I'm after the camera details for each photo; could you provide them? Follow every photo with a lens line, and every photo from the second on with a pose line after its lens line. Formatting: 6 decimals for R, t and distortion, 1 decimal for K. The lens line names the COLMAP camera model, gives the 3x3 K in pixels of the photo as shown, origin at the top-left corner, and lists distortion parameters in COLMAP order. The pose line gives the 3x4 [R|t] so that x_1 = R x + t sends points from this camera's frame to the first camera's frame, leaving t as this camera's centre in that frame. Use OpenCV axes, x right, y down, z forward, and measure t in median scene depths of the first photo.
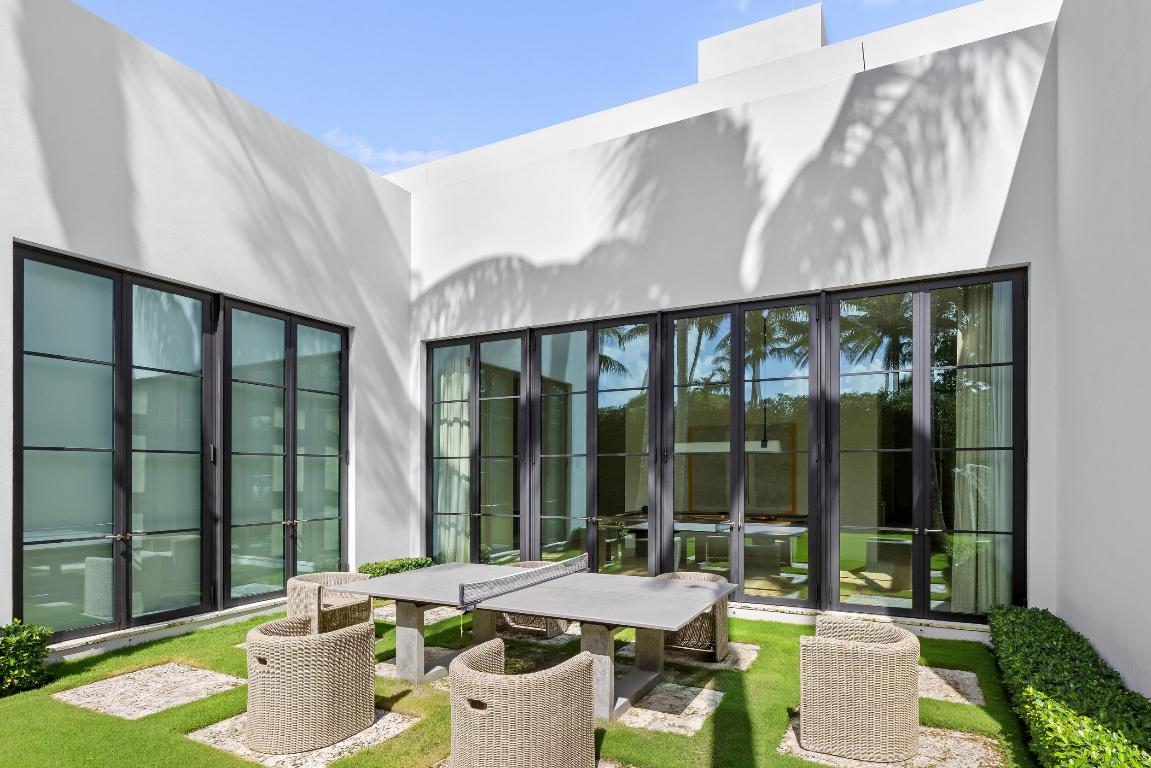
lens RADIAL K [[594.7, 0, 575.3], [0, 594.7, 409.2], [0, 0, 1]] dist [-0.000388, 0.000389]
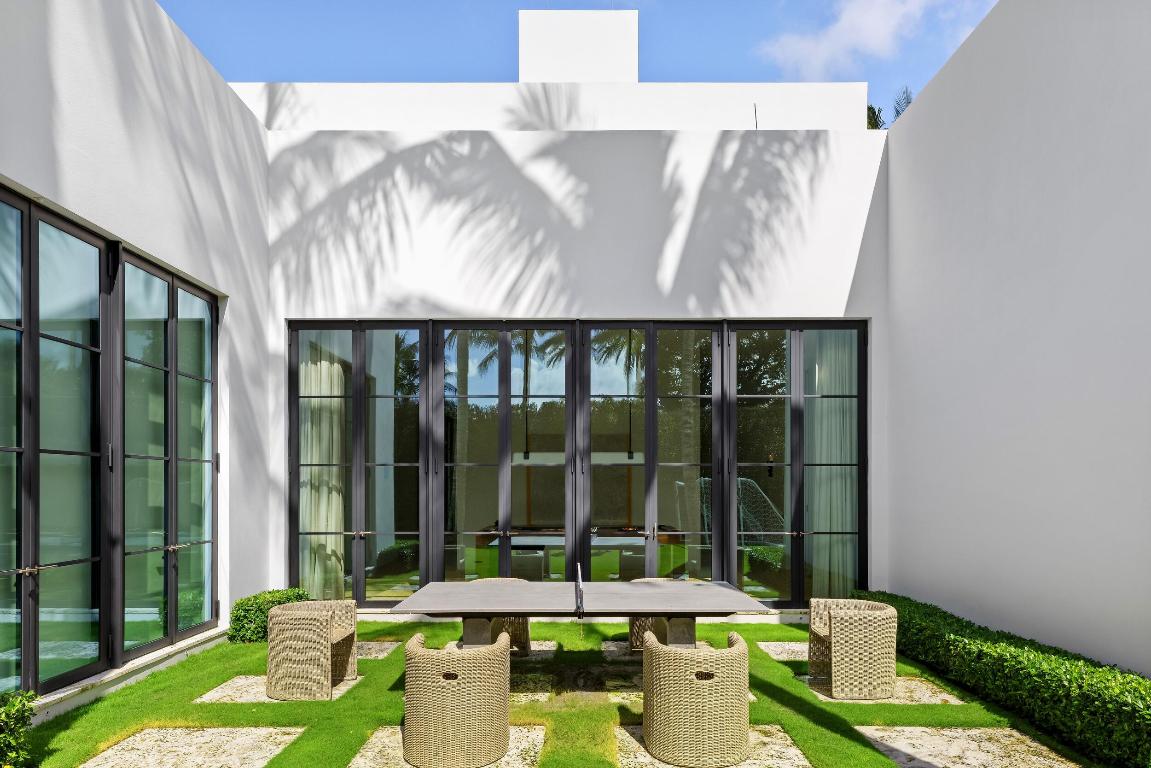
lens RADIAL K [[742.5, 0, 575.5], [0, 742.5, 384.0], [0, 0, 1]] dist [0.005530, -0.000034]
pose [[0.879698, 0.065881, 0.470947, -0.521353], [-0.051972, 0.997744, -0.042494, -0.006219], [-0.472684, 0.012905, 0.881137, -0.093981]]
